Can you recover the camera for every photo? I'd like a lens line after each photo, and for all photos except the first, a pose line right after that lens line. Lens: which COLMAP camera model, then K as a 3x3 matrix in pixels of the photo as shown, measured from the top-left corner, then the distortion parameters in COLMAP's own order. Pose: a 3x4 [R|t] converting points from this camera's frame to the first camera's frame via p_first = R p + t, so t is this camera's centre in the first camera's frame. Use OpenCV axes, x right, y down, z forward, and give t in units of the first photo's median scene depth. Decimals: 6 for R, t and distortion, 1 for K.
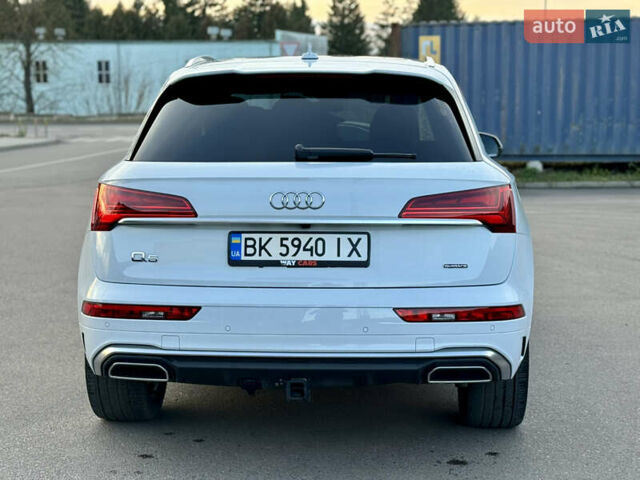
lens RADIAL K [[1118.8, 0, 320.0], [0, 1118.8, 240.0], [0, 0, 1]] dist [0.126987, 0.102700]
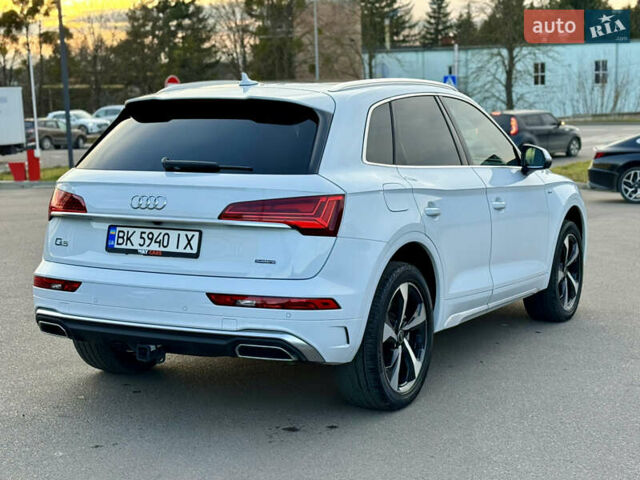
lens RADIAL K [[1118.8, 0, 320.0], [0, 1118.8, 240.0], [0, 0, 1]] dist [0.126987, 0.102700]
pose [[0.898582, 0.046416, -0.436344, 0.693865], [-0.046299, 0.998868, 0.010908, -0.015550], [0.436356, 0.010400, 0.899714, -0.047511]]
